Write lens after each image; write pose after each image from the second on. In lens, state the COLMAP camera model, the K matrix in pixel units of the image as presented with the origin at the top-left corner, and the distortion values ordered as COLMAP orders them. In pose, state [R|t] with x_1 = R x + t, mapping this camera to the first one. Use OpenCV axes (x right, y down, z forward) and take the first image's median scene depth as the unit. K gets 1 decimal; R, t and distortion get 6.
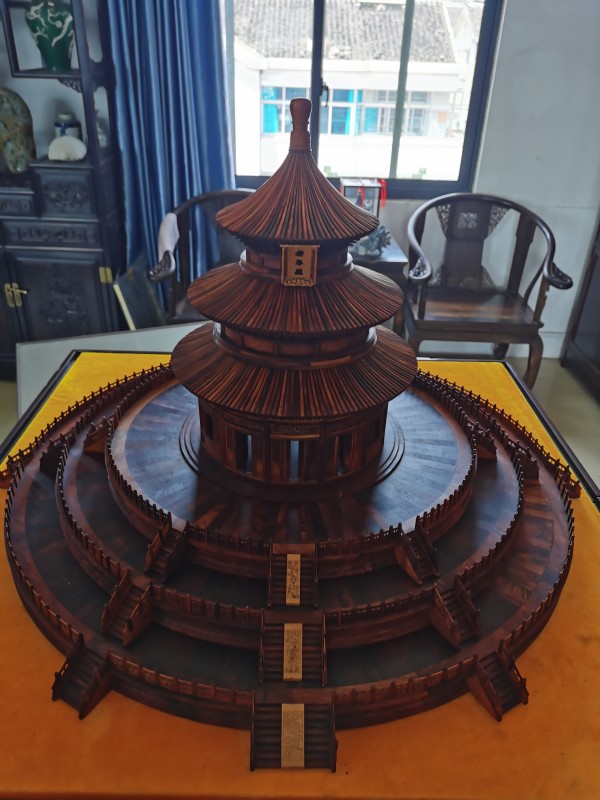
lens RADIAL K [[625.2, 0, 310.5], [0, 625.2, 405.4], [0, 0, 1]] dist [0.002675, -0.001625]
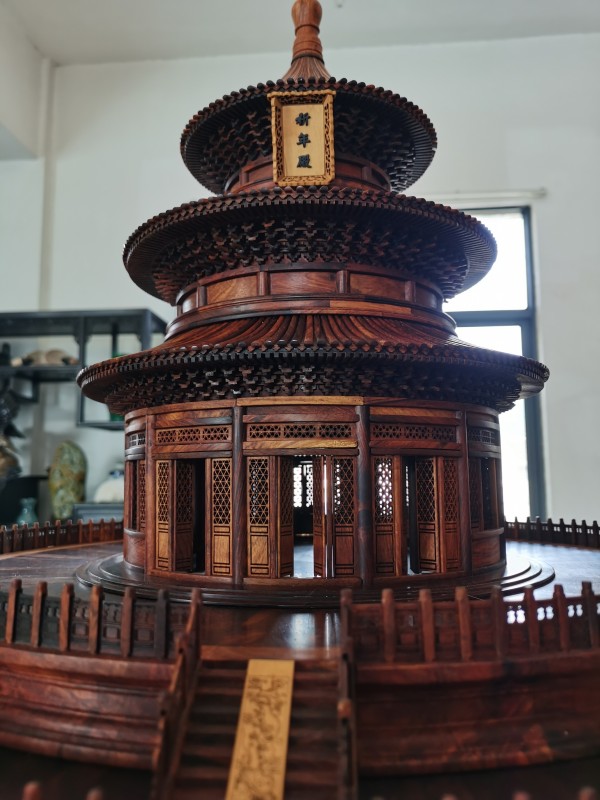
lens RADIAL K [[625.2, 0, 310.5], [0, 625.2, 405.4], [0, 0, 1]] dist [0.002675, -0.001625]
pose [[0.994925, -0.056764, -0.083083, 0.021998], [-0.005531, 0.793586, -0.608433, 0.310088], [0.100470, 0.605804, 0.789244, 0.670231]]
